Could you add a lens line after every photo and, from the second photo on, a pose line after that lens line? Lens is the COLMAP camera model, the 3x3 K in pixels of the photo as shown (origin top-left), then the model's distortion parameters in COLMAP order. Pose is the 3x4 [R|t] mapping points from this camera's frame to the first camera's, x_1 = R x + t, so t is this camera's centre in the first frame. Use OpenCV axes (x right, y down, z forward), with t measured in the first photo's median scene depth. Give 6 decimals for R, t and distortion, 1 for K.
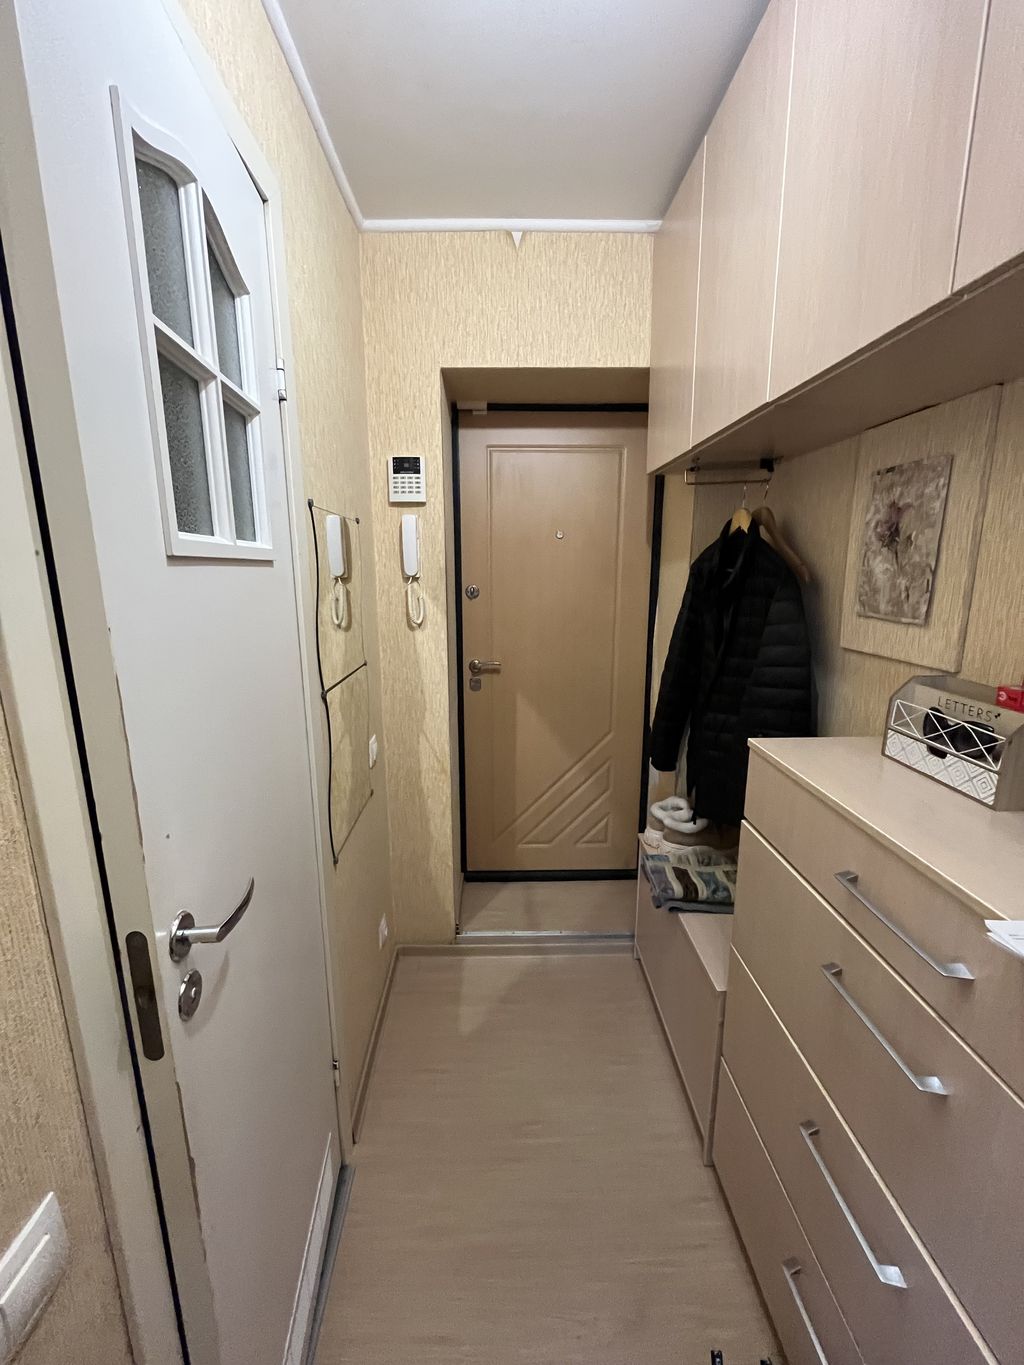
lens RADIAL K [[553.5, 0, 507.4], [0, 553.5, 683.9], [0, 0, 1]] dist [-0.004760, 0.000439]
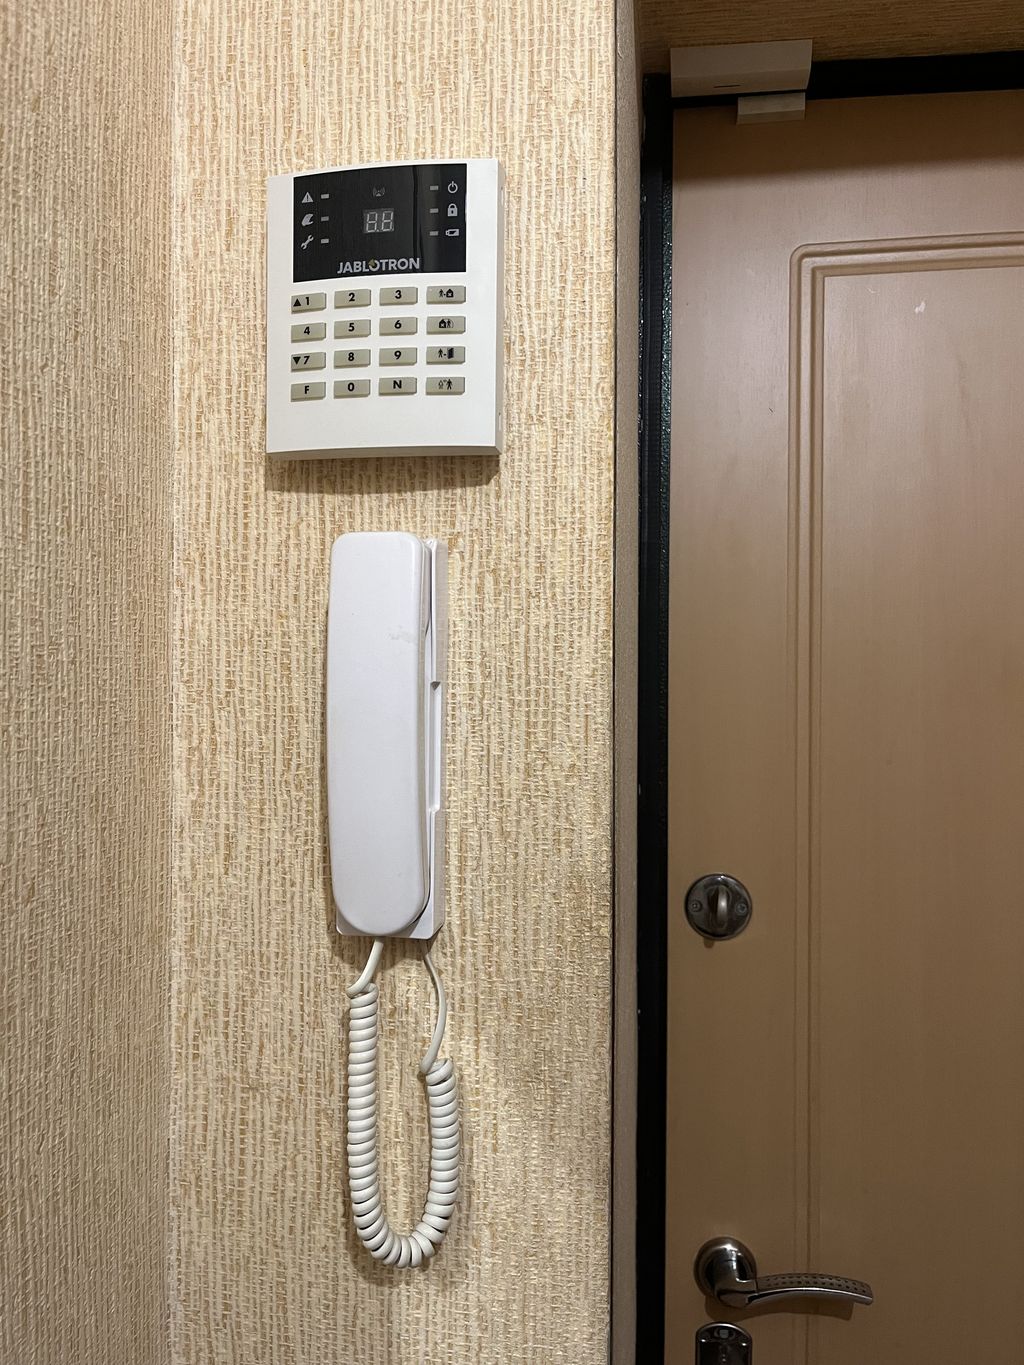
lens RADIAL K [[1038.2, 0, 512.1], [0, 1038.2, 679.0], [0, 0, 1]] dist [0.004695, 0.000725]
pose [[0.986320, 0.009967, -0.164539, -0.094532], [-0.042794, 0.979430, -0.197195, -0.209083], [0.159189, 0.201539, 0.966458, 0.726787]]
